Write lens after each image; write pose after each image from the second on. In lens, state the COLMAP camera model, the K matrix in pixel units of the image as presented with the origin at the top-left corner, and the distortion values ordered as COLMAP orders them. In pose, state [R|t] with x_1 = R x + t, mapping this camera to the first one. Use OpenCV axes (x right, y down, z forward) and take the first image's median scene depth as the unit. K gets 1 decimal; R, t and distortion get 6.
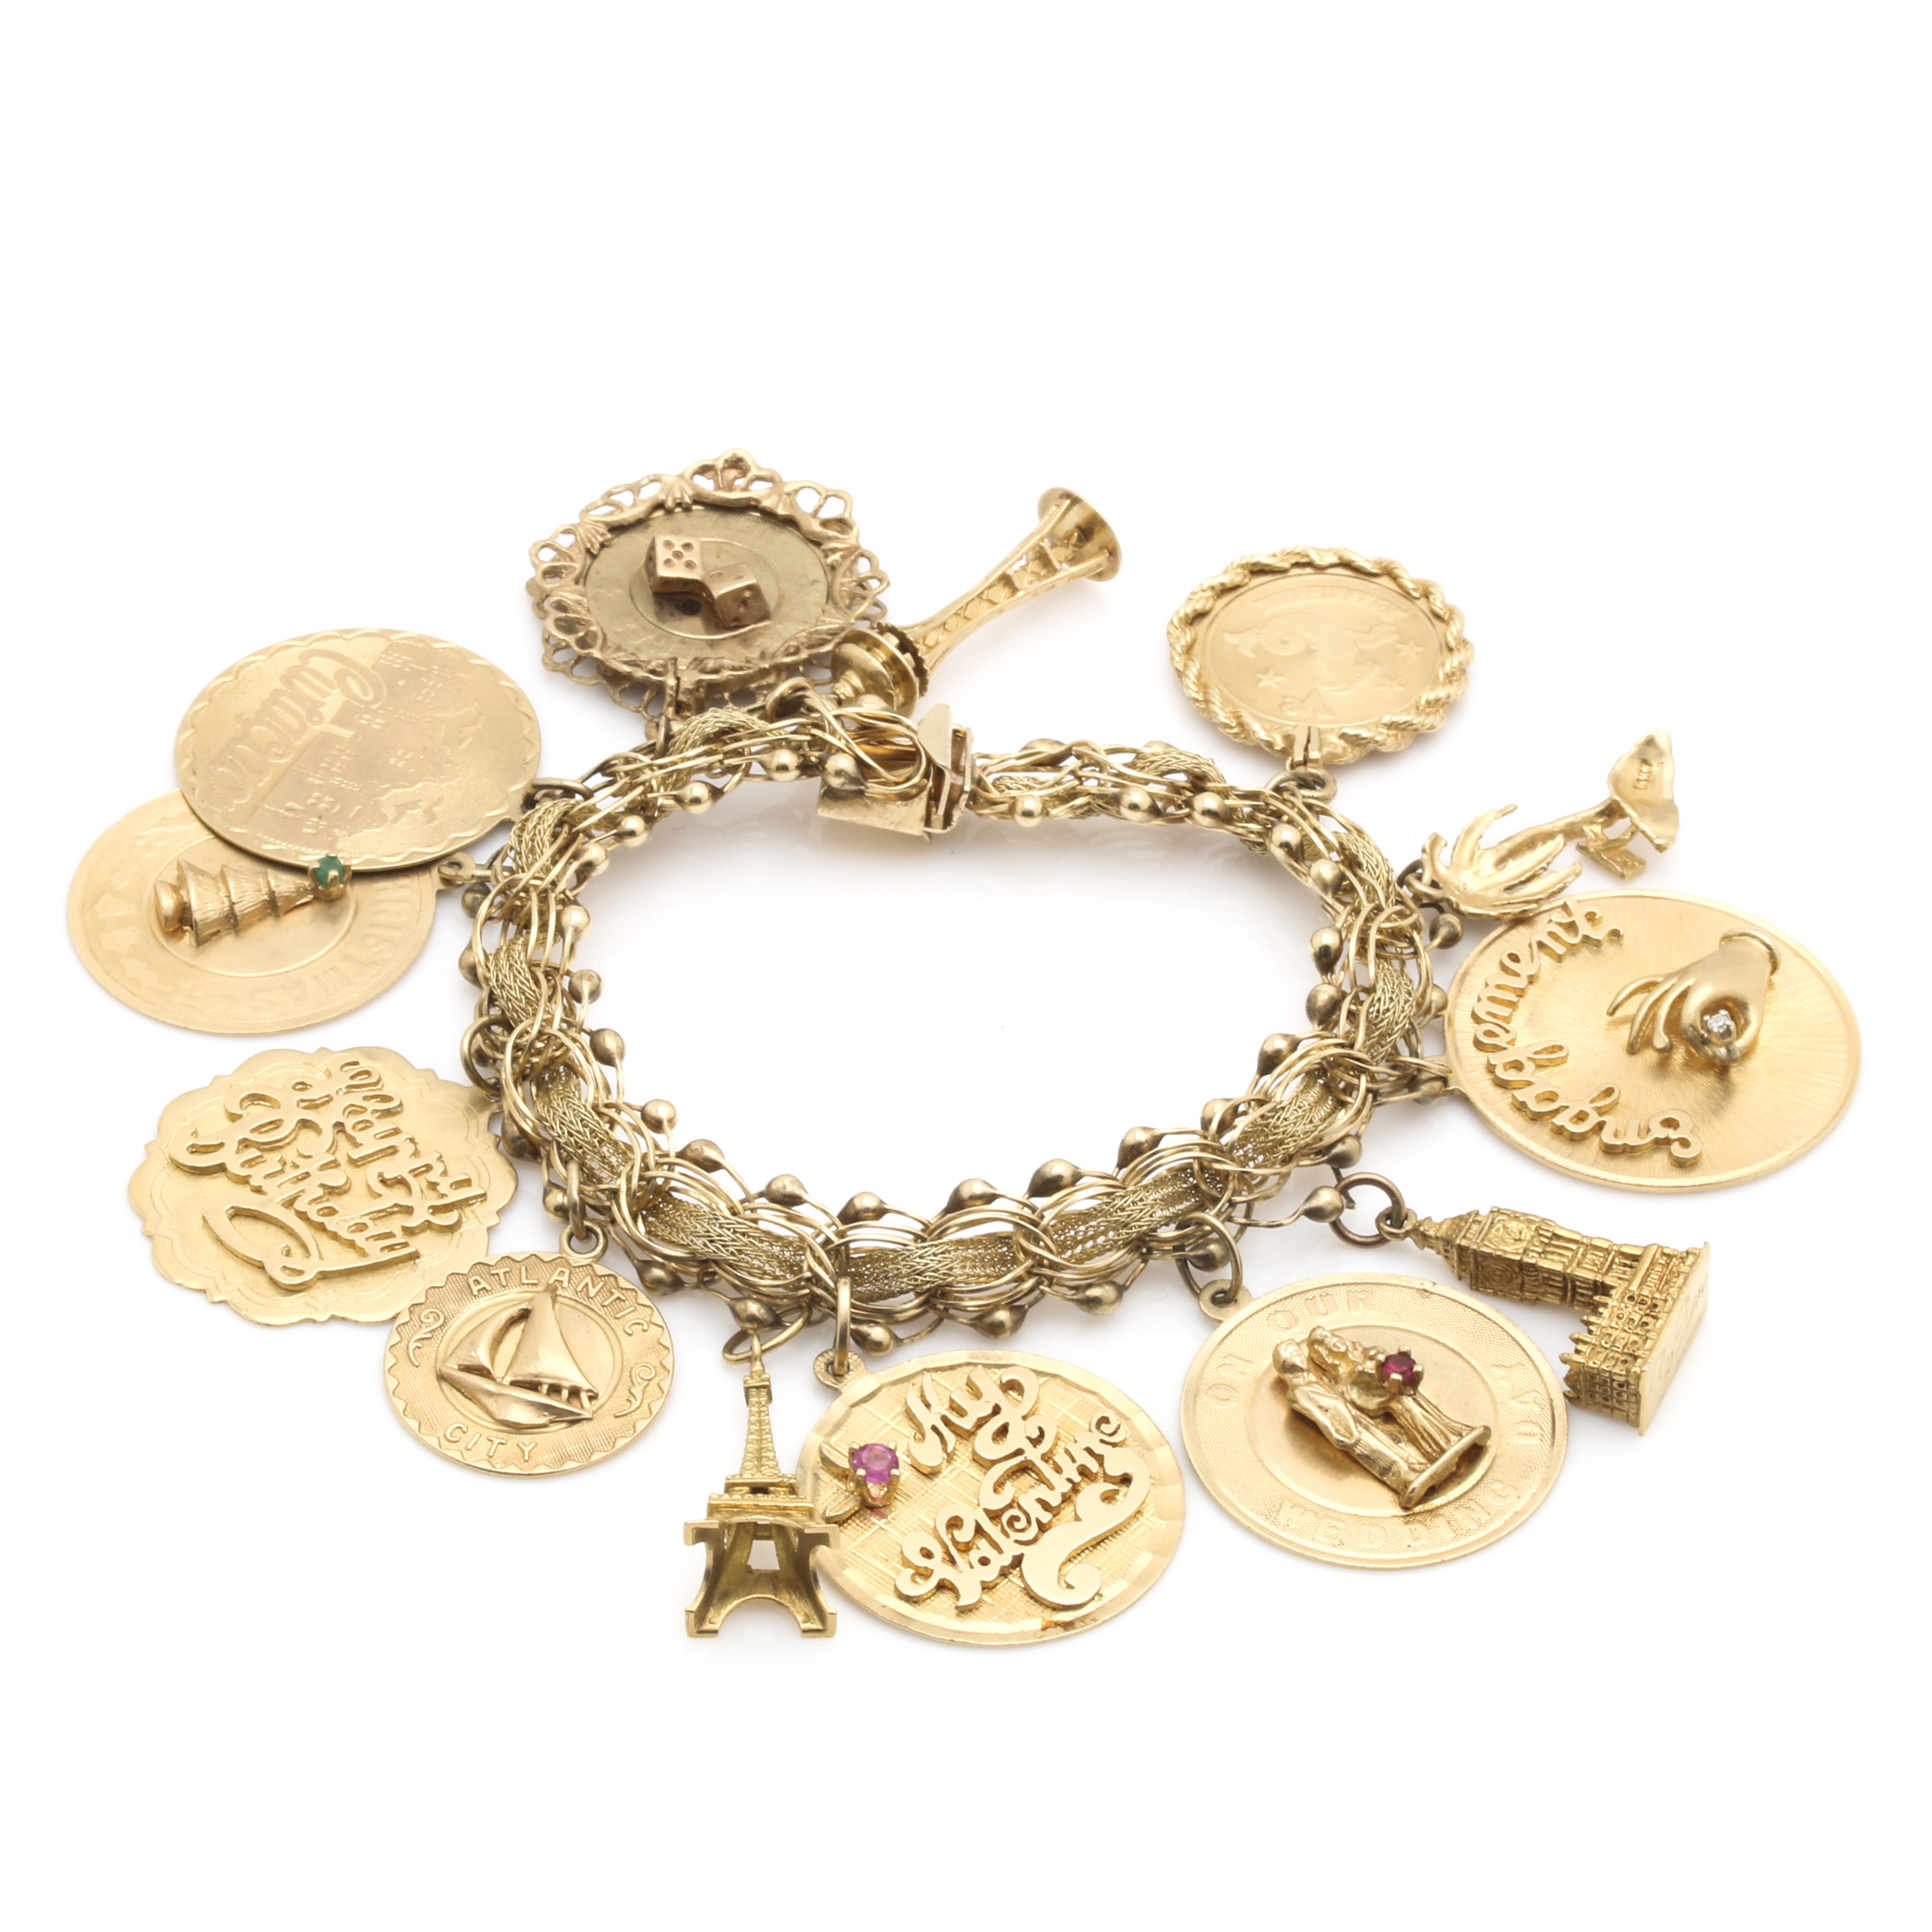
lens RADIAL K [[10577.2, 0, 966.0], [0, 10577.2, 966.0], [0, 0, 1]] dist [-0.131980, -3.540253]
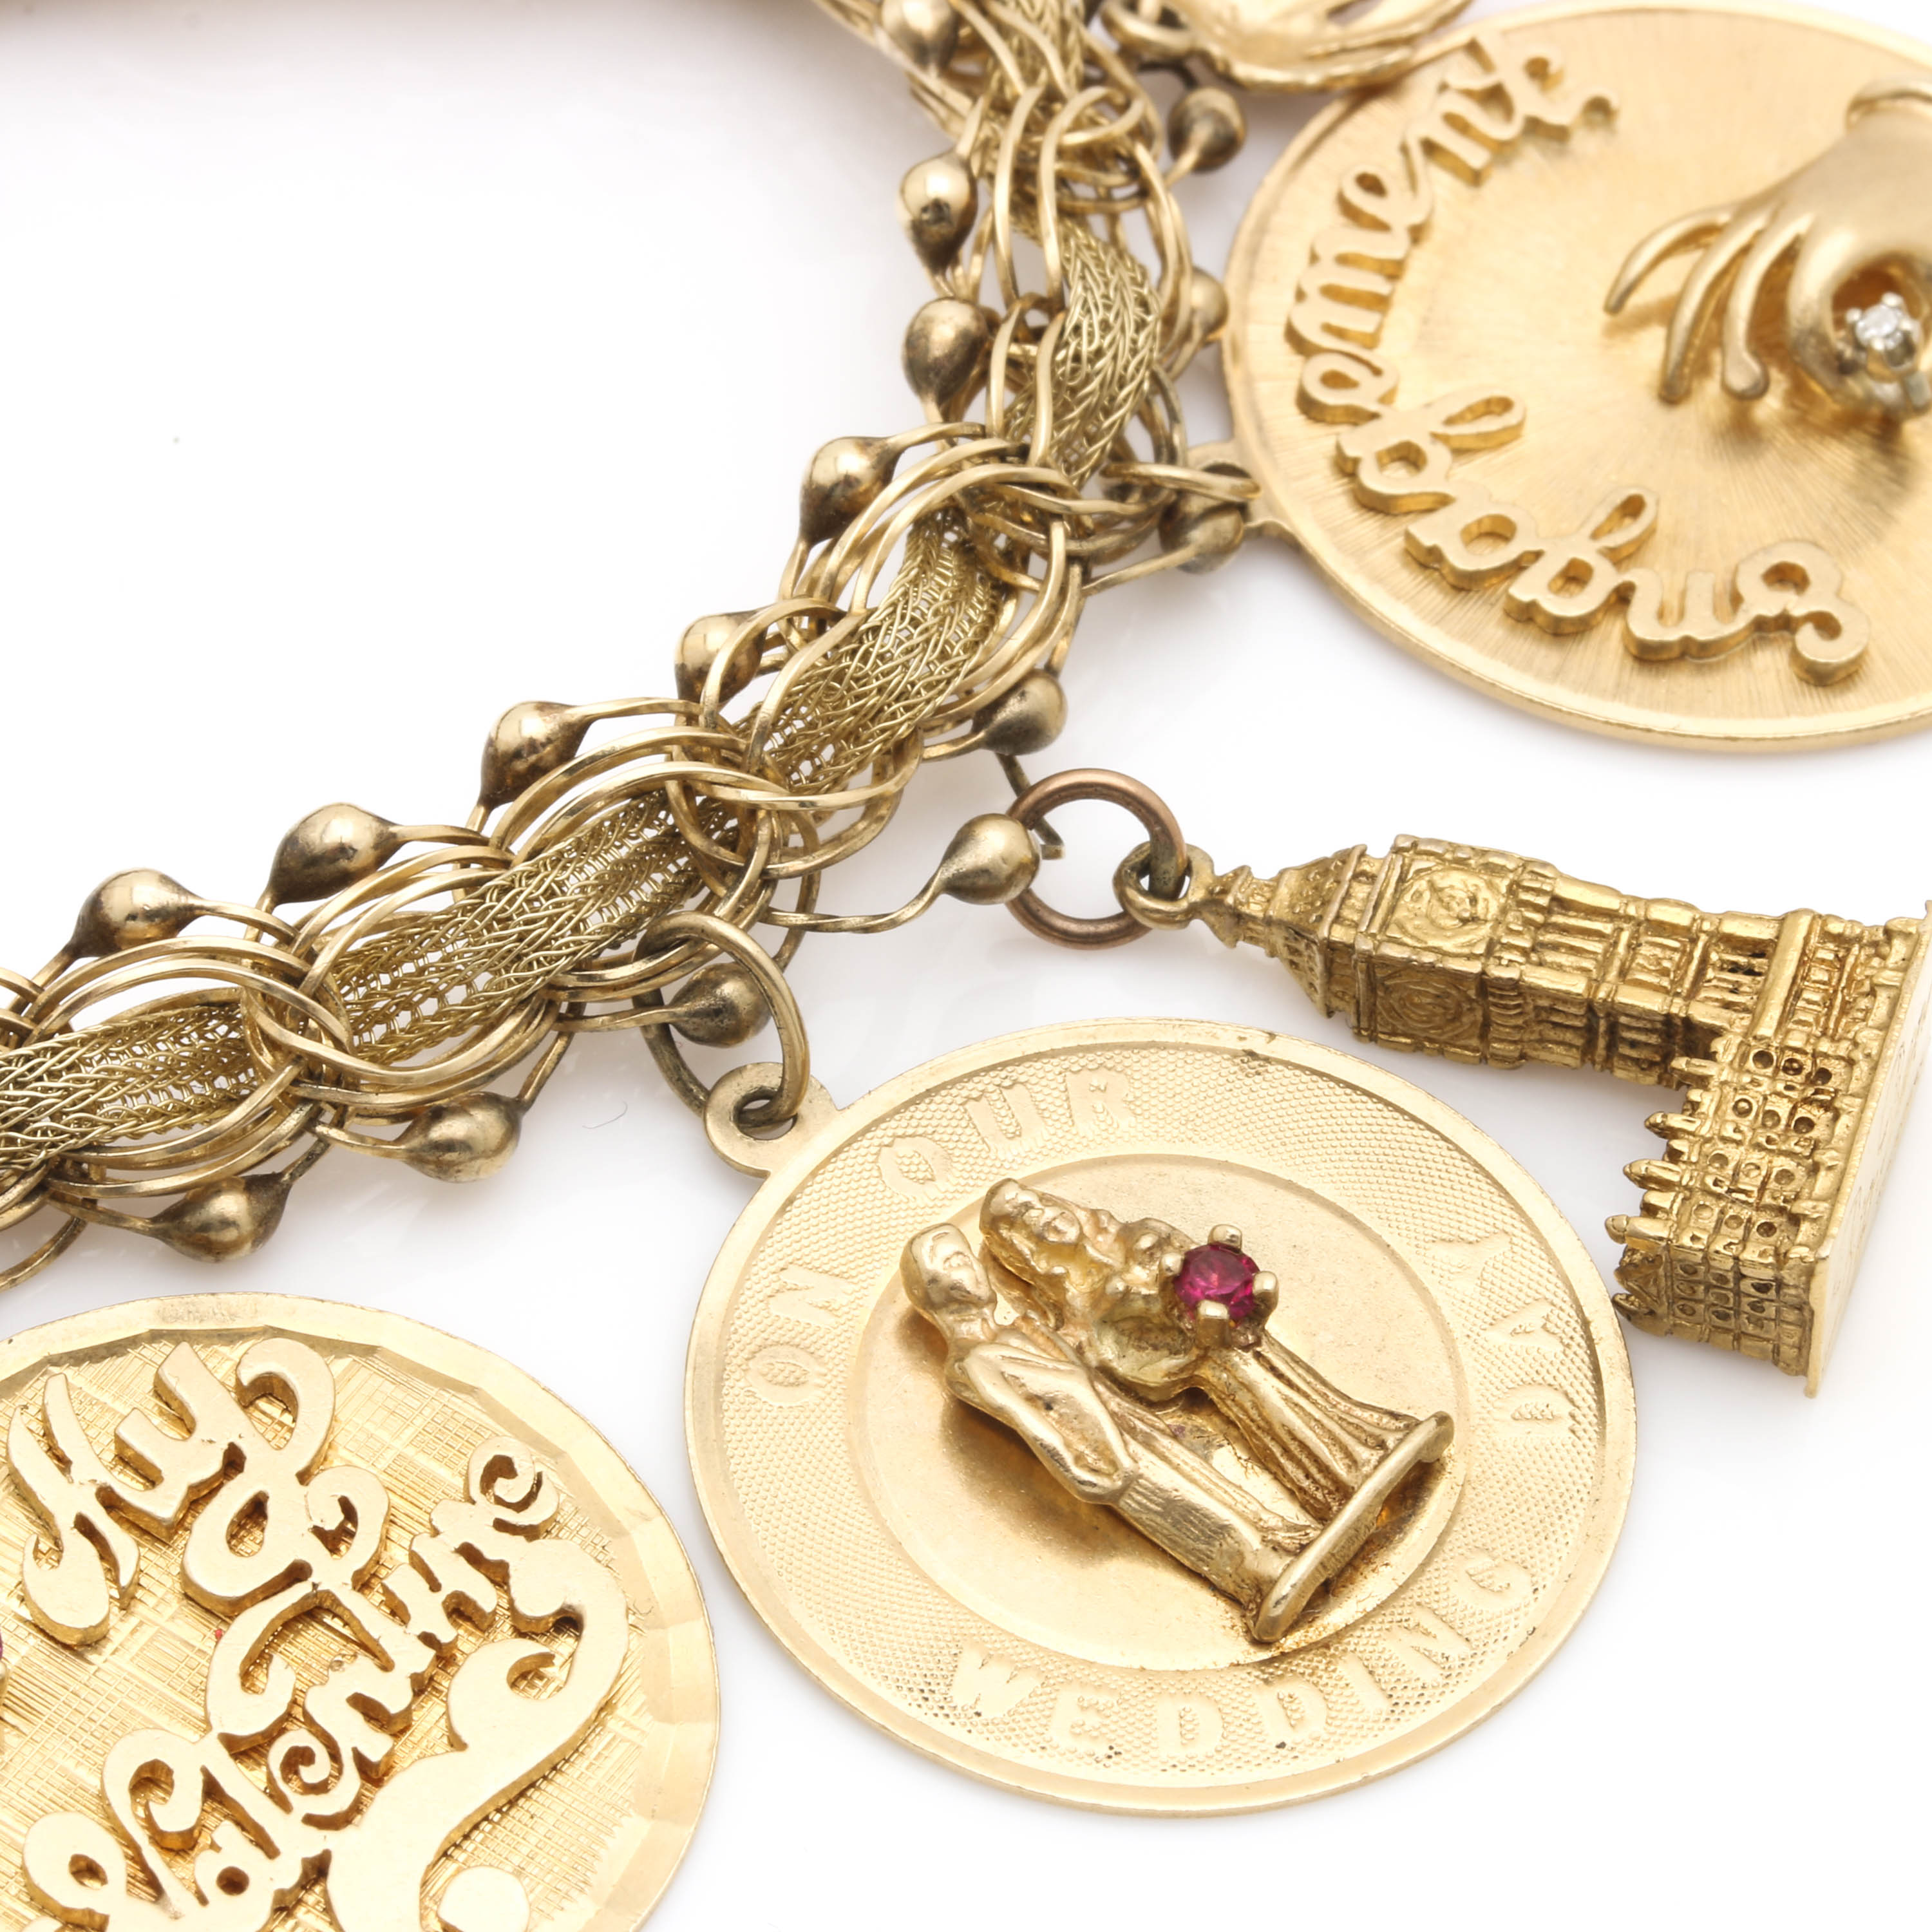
lens RADIAL K [[10577.2, 0, 966.0], [0, 10577.2, 966.0], [0, 0, 1]] dist [-0.131980, -3.540253]
pose [[0.994748, -0.072772, 0.071975, 0.002987], [0.061860, 0.987691, 0.143668, -0.032156], [-0.081544, -0.138461, 0.987005, 0.588014]]
